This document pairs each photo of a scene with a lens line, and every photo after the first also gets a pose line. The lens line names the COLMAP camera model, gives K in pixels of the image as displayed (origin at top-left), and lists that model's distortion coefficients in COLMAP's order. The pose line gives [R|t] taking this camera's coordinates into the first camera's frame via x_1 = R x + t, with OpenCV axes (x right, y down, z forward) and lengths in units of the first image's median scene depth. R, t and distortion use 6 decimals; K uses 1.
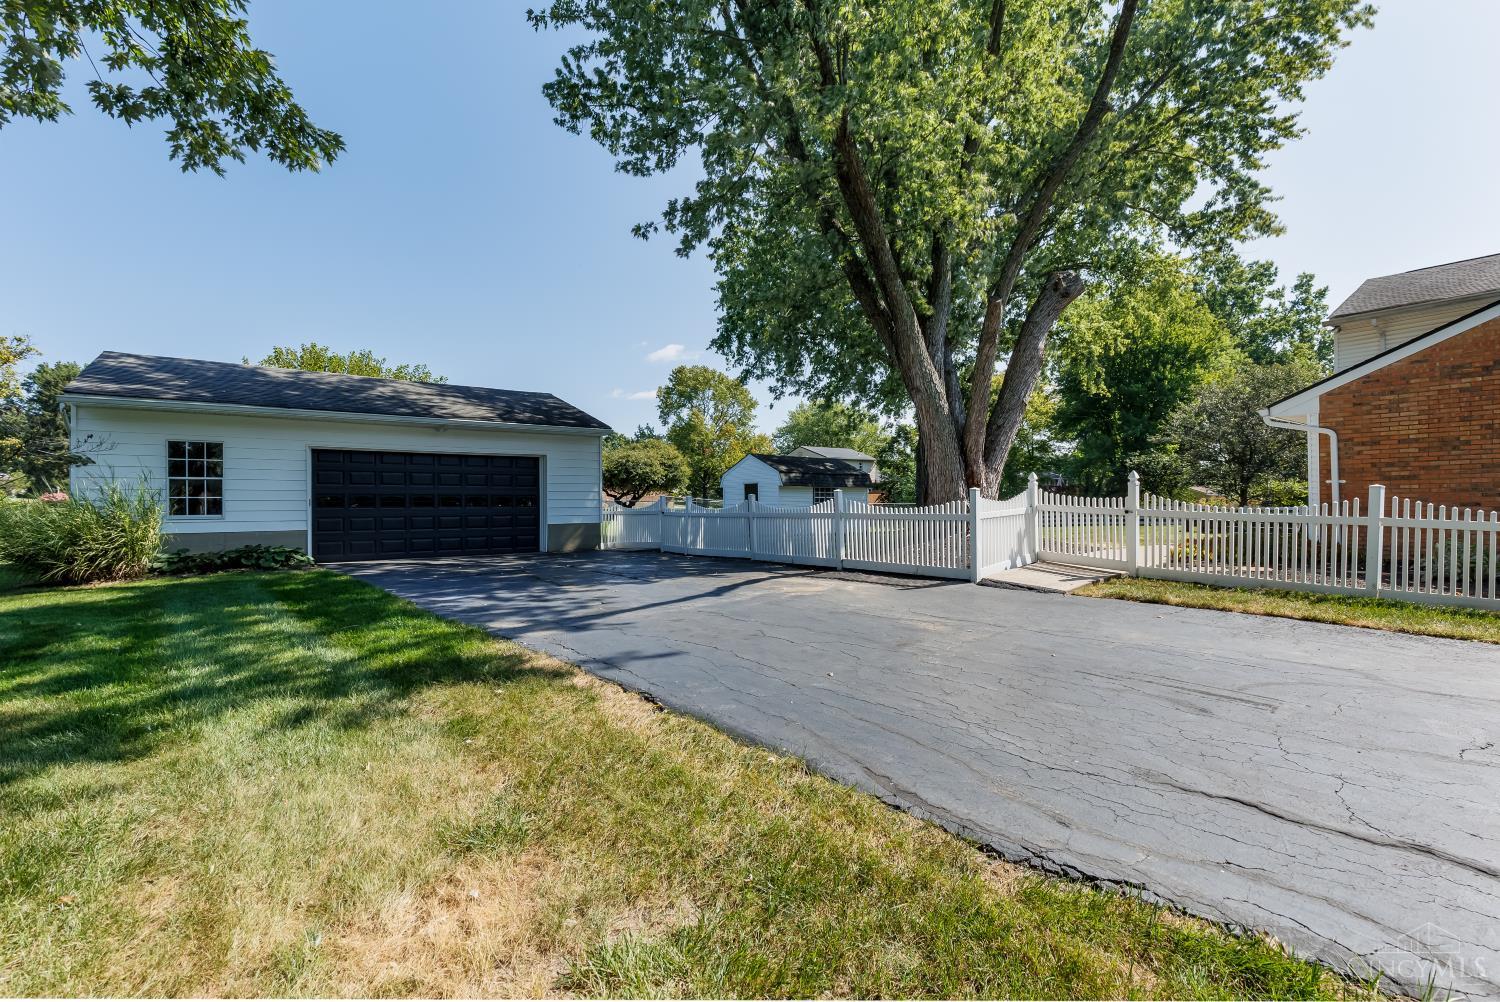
lens RADIAL K [[692.3, 0, 750.0], [0, 692.3, 501.0], [0, 0, 1]] dist [0.011193, 0.000016]
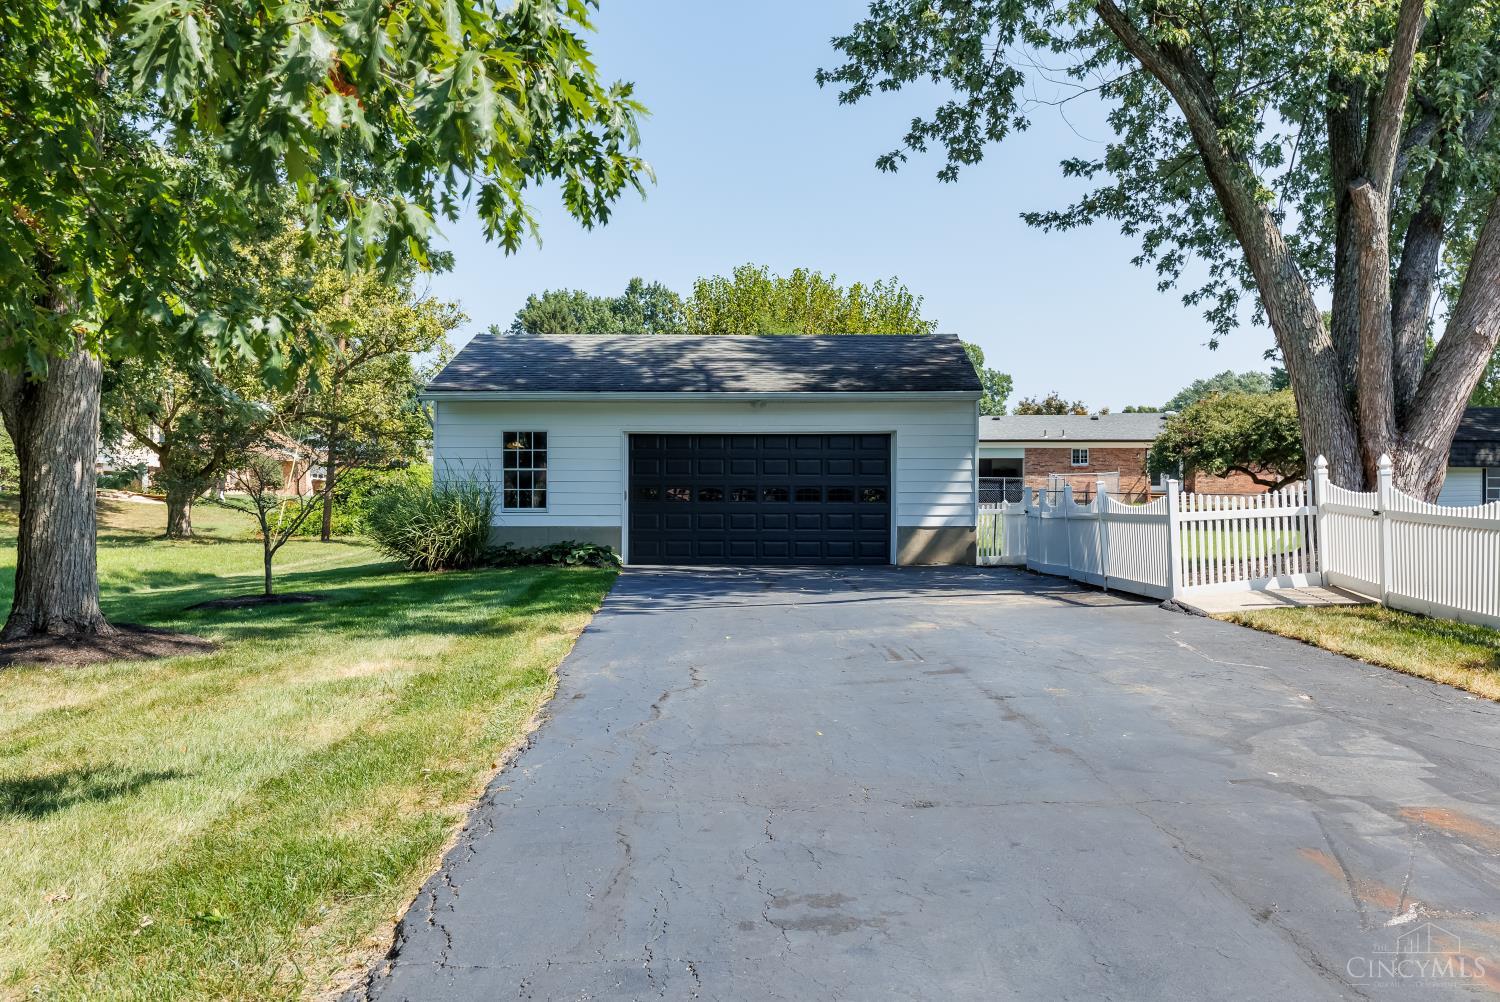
lens RADIAL K [[1523.2, 0, 750.0], [0, 1523.2, 501.0], [0, 0, 1]] dist [0.002471, 0.004435]
pose [[0.785685, 0.005170, -0.618605, 0.720548], [-0.001356, 0.999977, 0.006634, -0.003627], [0.618625, -0.004374, 0.785674, -0.441050]]
